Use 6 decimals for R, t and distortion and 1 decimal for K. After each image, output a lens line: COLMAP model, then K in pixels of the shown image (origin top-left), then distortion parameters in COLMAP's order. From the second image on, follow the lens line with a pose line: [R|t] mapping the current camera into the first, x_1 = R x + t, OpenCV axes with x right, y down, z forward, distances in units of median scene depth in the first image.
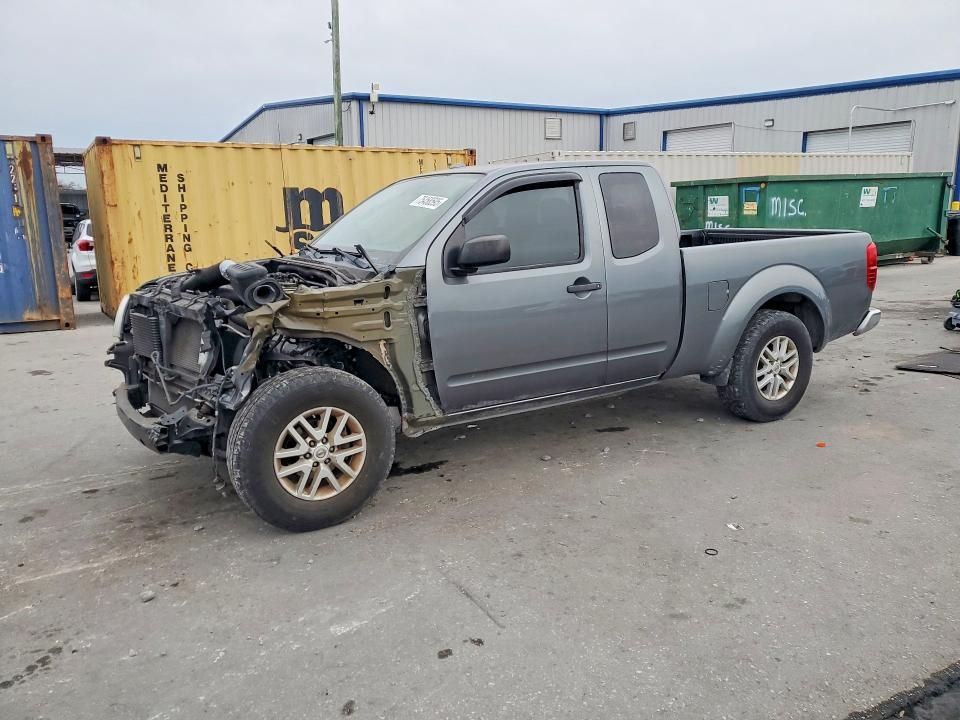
lens RADIAL K [[742.9, 0, 477.6], [0, 742.9, 361.2], [0, 0, 1]] dist [0.023572, -0.003112]
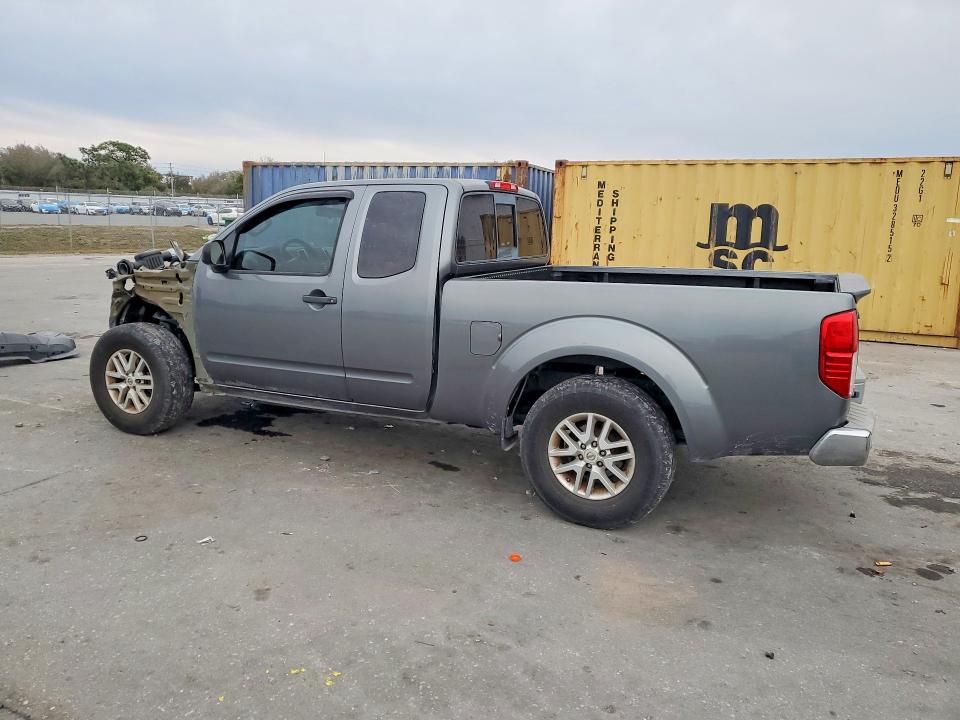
lens RADIAL K [[742.9, 0, 478.8], [0, 742.9, 362.3], [0, 0, 1]] dist [0.023572, -0.003112]
pose [[0.552875, 0.187108, -0.811985, 0.445159], [-0.201134, 0.975615, 0.087863, -0.059206], [0.808625, 0.114741, 0.577027, 0.232496]]
